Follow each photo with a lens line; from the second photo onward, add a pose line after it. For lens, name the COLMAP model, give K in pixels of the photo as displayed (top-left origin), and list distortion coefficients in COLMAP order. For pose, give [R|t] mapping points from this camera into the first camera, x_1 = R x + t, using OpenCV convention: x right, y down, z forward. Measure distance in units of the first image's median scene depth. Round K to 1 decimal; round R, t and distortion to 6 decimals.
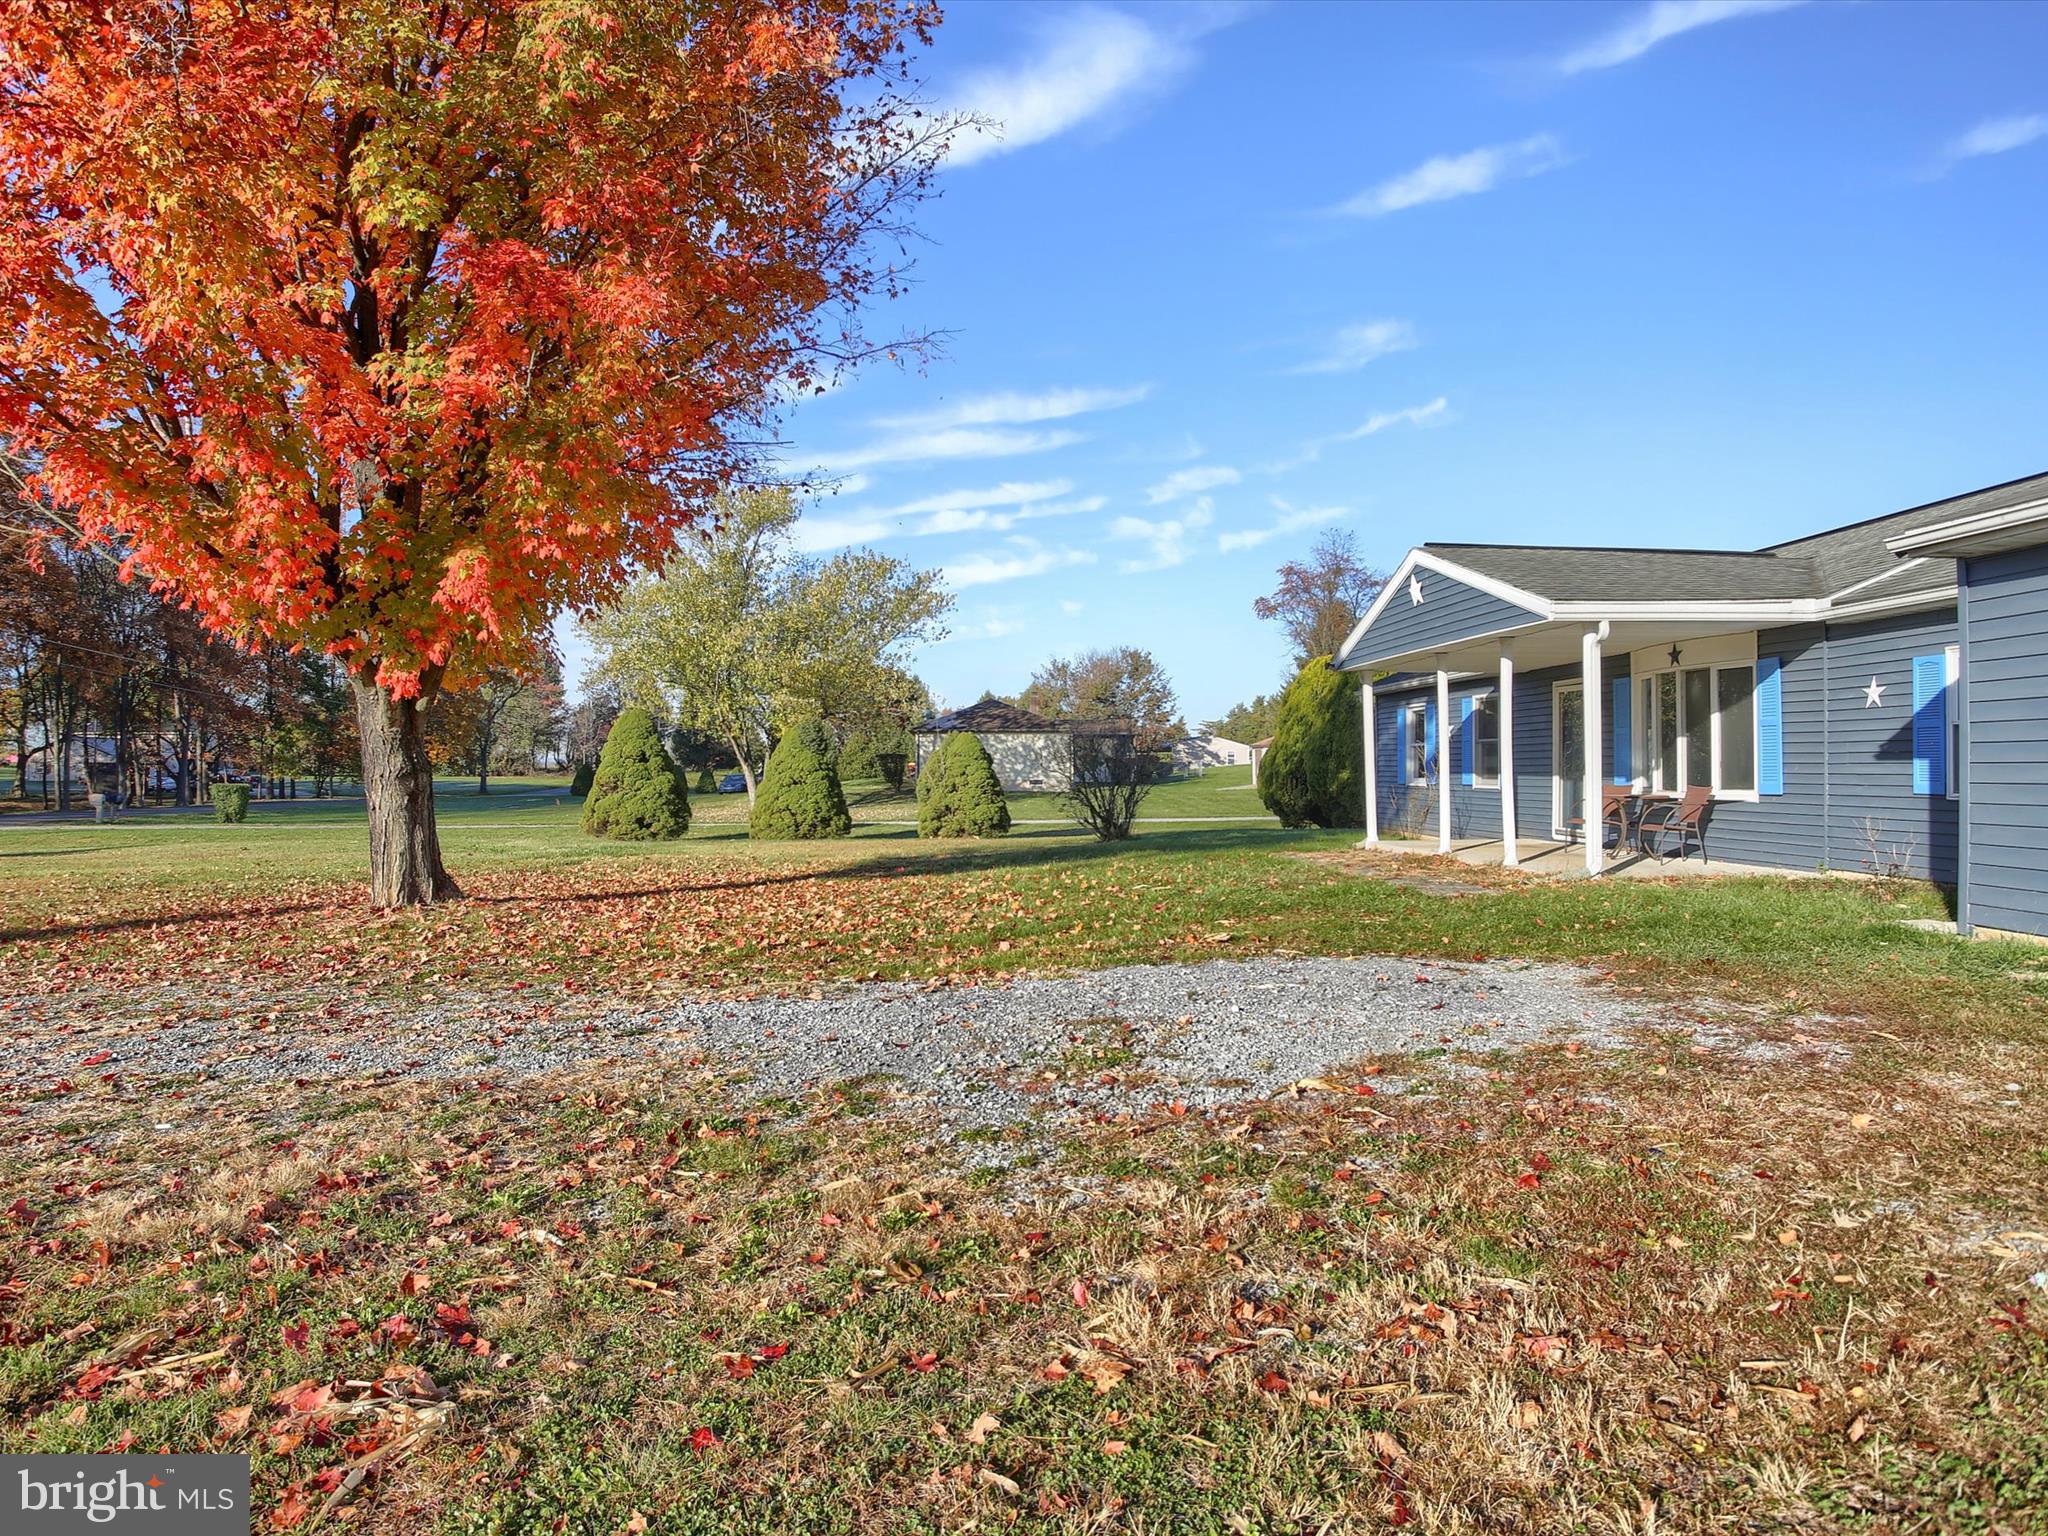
lens RADIAL K [[1307.4, 0, 983.5], [0, 1307.4, 762.7], [0, 0, 1]] dist [-0.071822, 0.054623]
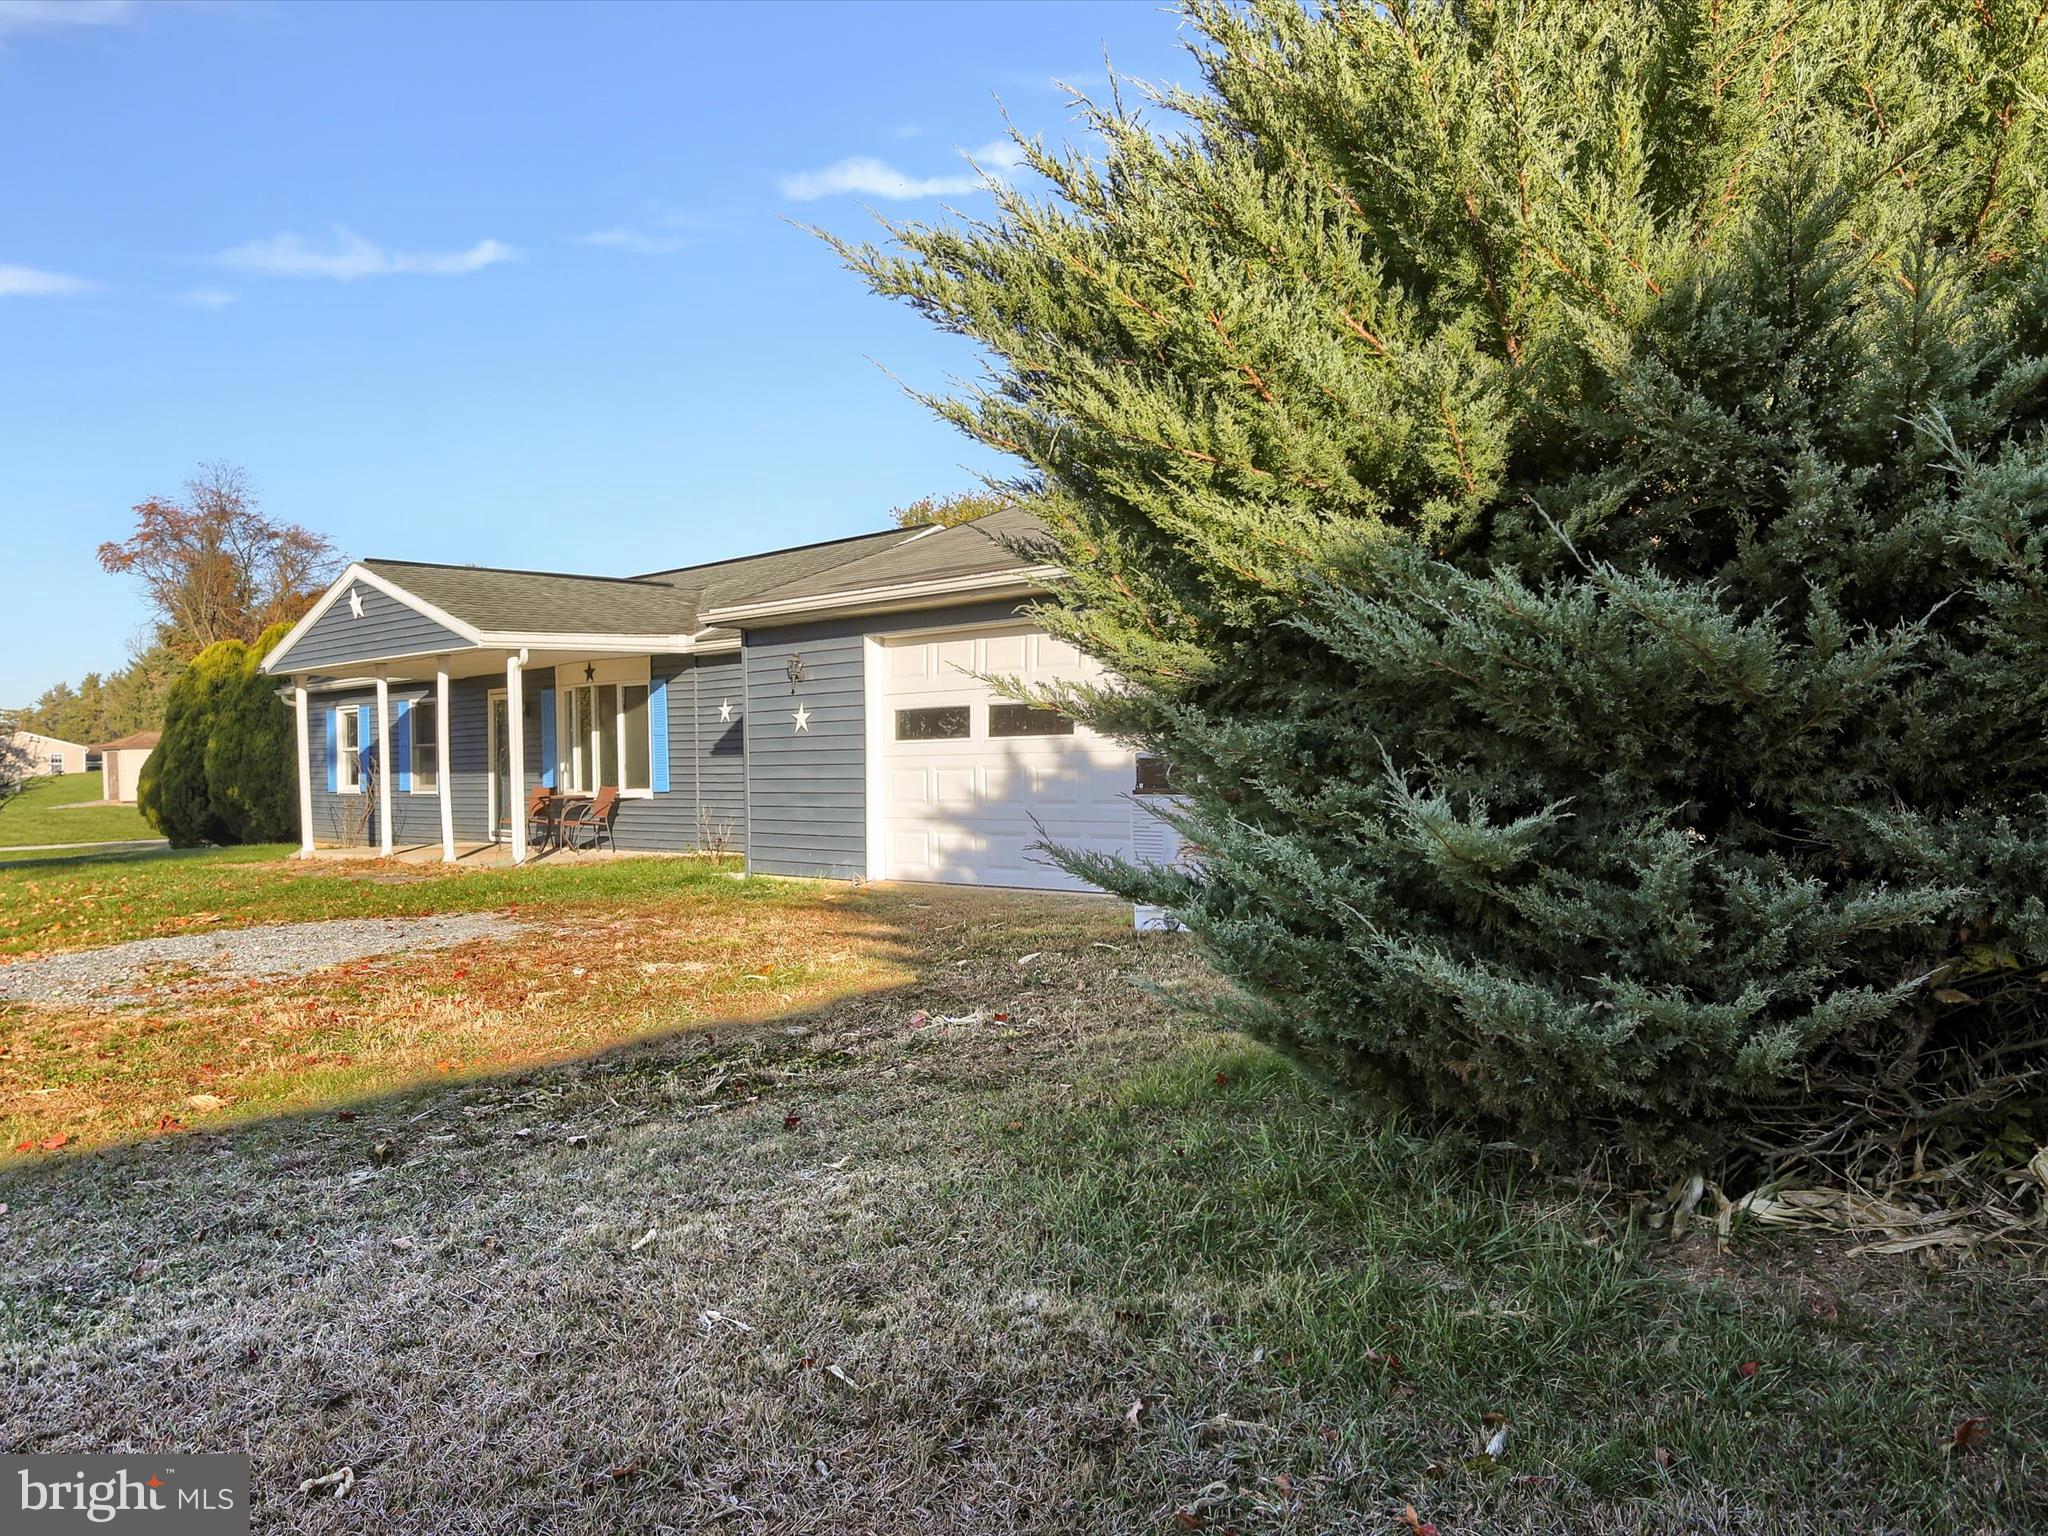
lens RADIAL K [[1863.4, 0, 1024.0], [0, 1863.4, 768.0], [0, 0, 1]] dist [0.006157, 0.004769]
pose [[0.774361, -0.013654, 0.632597, -0.192344], [0.012638, 0.999901, 0.006111, -0.003676], [-0.632618, 0.003263, 0.774457, -0.478517]]
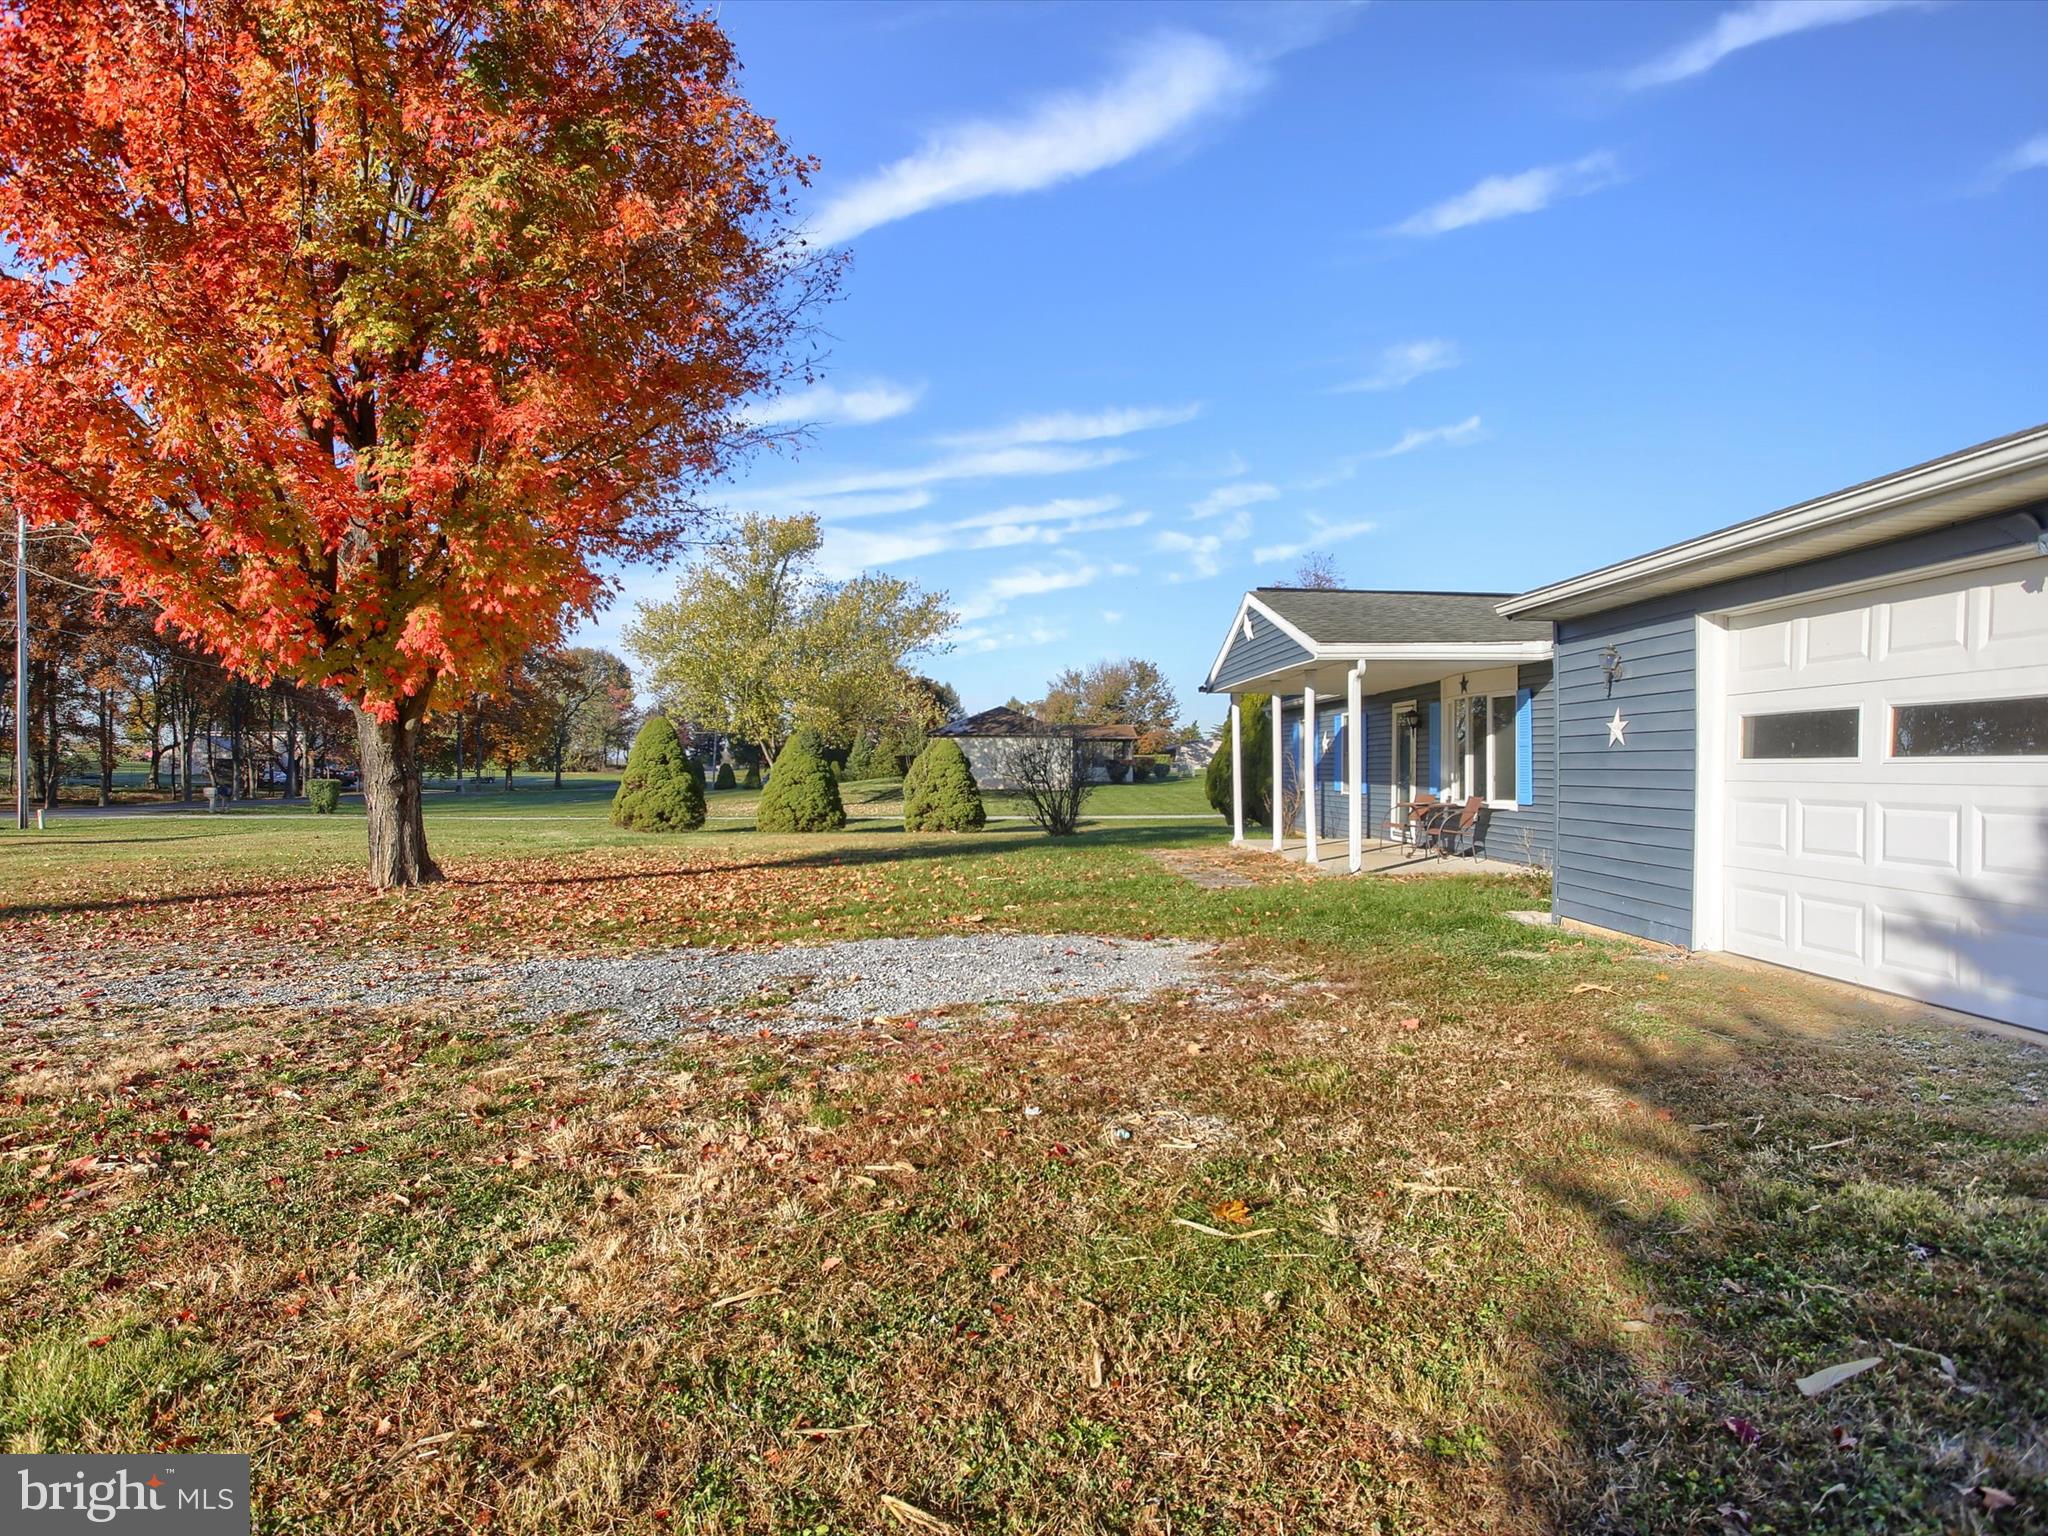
lens RADIAL K [[1220.5, 0, 980.9], [0, 1220.5, 764.1], [0, 0, 1]] dist [-0.059333, 0.046130]
pose [[0.998545, 0.005492, -0.053651, 0.147184], [-0.005268, 0.999977, 0.004307, -0.012689], [0.053673, -0.004018, 0.998550, -0.108055]]
